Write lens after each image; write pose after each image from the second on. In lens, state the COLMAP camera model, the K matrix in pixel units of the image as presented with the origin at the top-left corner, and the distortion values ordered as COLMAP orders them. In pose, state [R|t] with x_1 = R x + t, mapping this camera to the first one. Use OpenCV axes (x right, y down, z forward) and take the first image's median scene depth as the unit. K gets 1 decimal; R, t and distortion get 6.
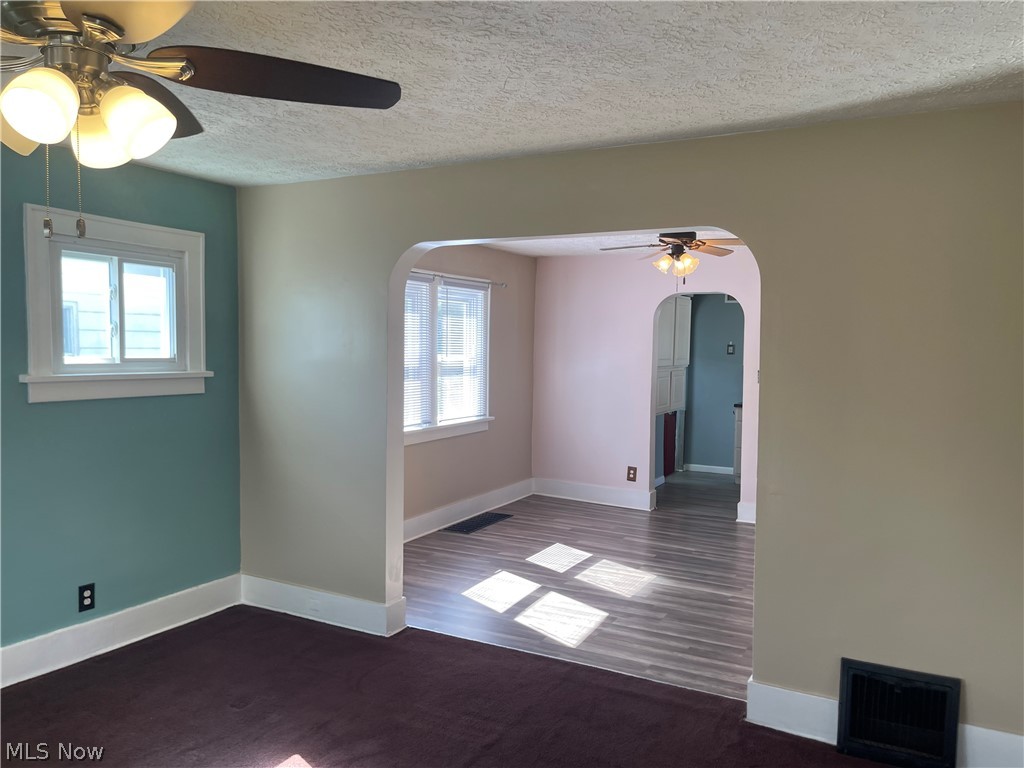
lens RADIAL K [[745.6, 0, 512.0], [0, 745.6, 384.0], [0, 0, 1]] dist [0.049563, 0.000080]
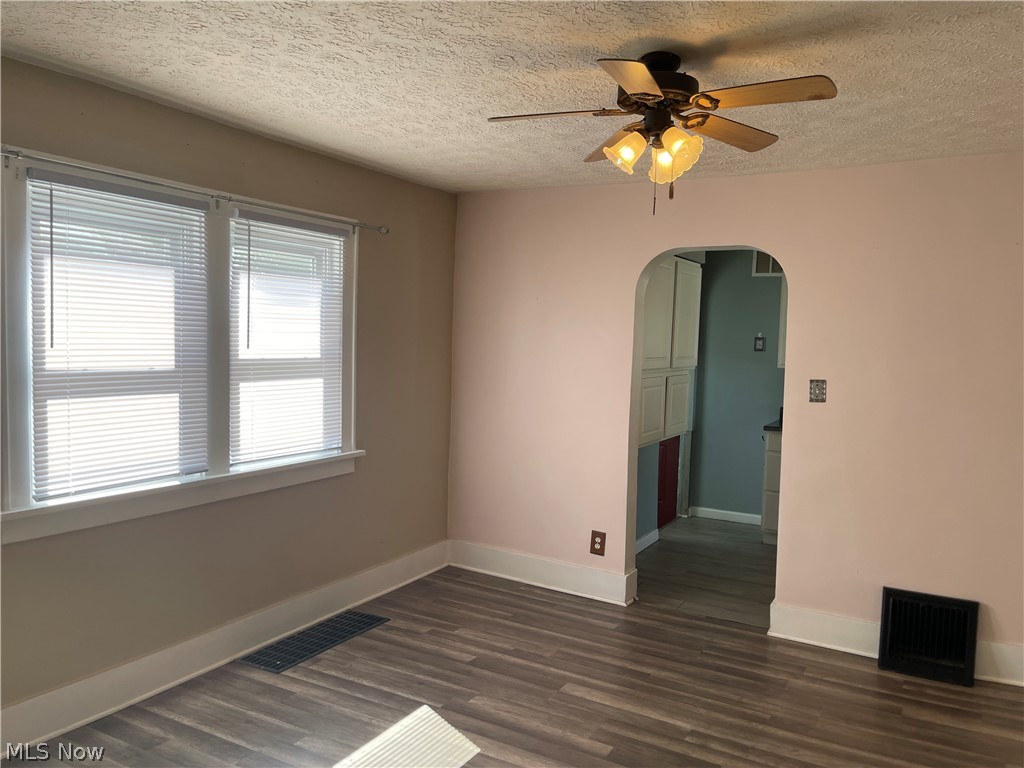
lens RADIAL K [[775.2, 0, 512.0], [0, 775.2, 384.0], [0, 0, 1]] dist [0.002989, 0.000367]
pose [[0.999724, 0.016174, -0.017048, 0.104796], [-0.016022, 0.999831, 0.009031, -0.016732], [0.017191, -0.008756, 0.999814, 0.384295]]
